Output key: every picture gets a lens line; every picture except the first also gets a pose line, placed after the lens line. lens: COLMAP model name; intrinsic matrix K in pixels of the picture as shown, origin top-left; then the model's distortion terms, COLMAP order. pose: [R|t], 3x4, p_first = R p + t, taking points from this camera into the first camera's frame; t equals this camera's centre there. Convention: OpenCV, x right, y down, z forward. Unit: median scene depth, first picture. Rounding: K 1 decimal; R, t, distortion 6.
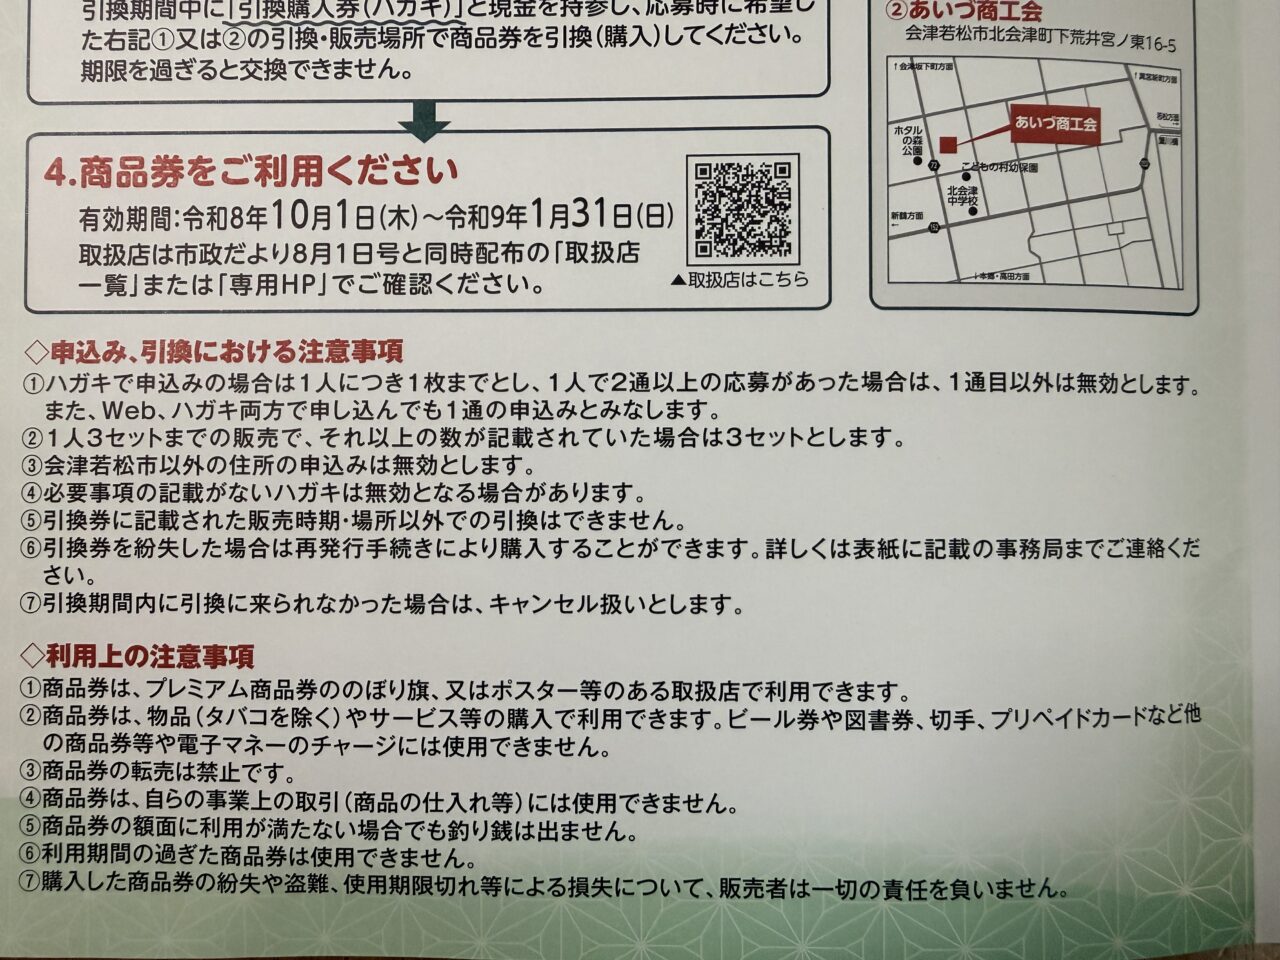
lens RADIAL K [[895.7, 0, 643.9], [0, 895.7, 475.7], [0, 0, 1]] dist [0.015149, -0.005404]
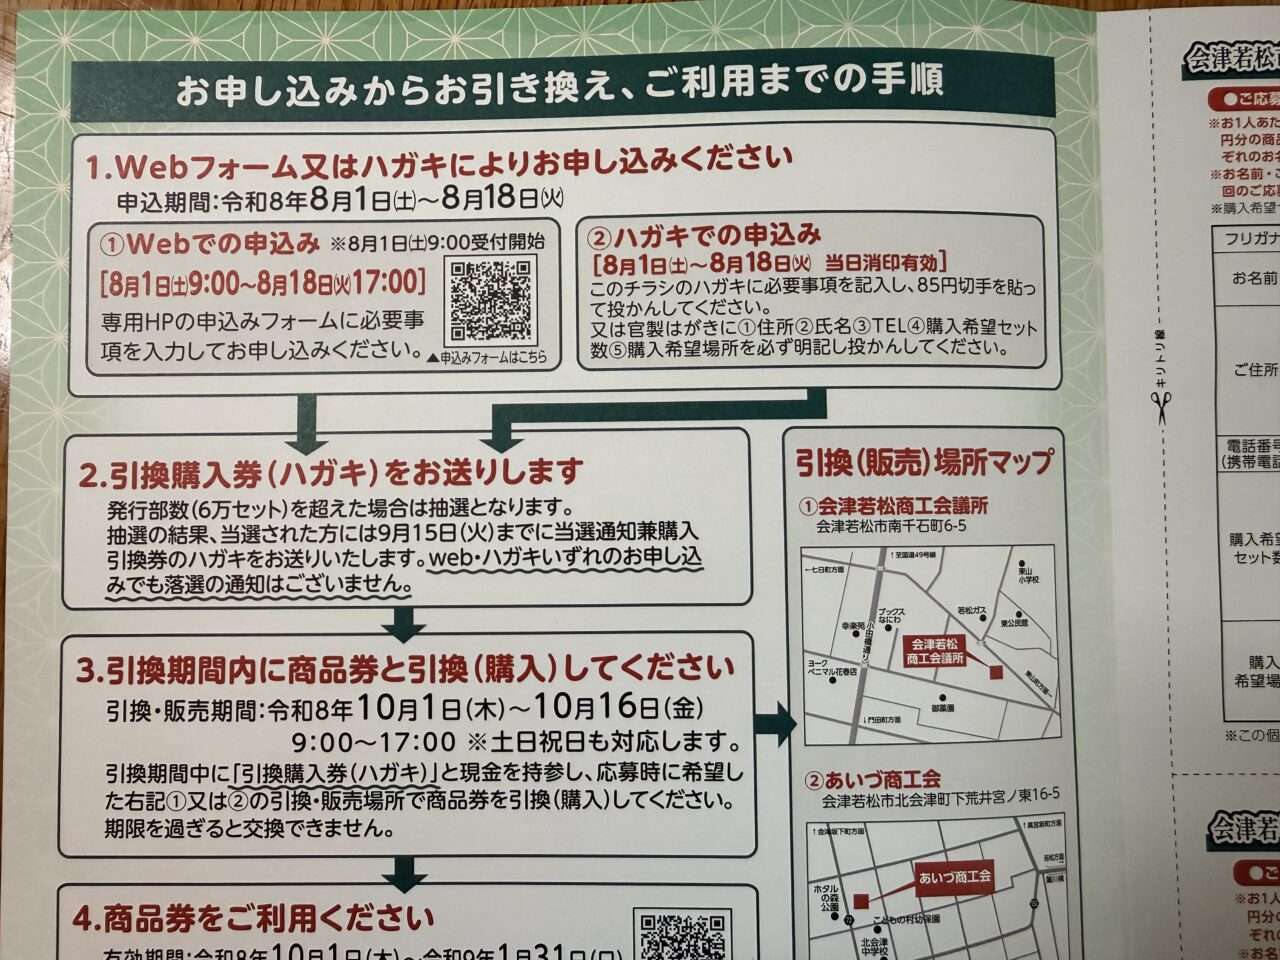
lens RADIAL K [[895.7, 0, 641.2], [0, 895.7, 480.1], [0, 0, 1]] dist [0.015149, -0.005404]
pose [[0.999915, -0.013020, -0.000554, 0.064492], [0.013017, 0.999903, -0.004931, -0.888108], [0.000619, 0.004924, 0.999988, -0.148298]]
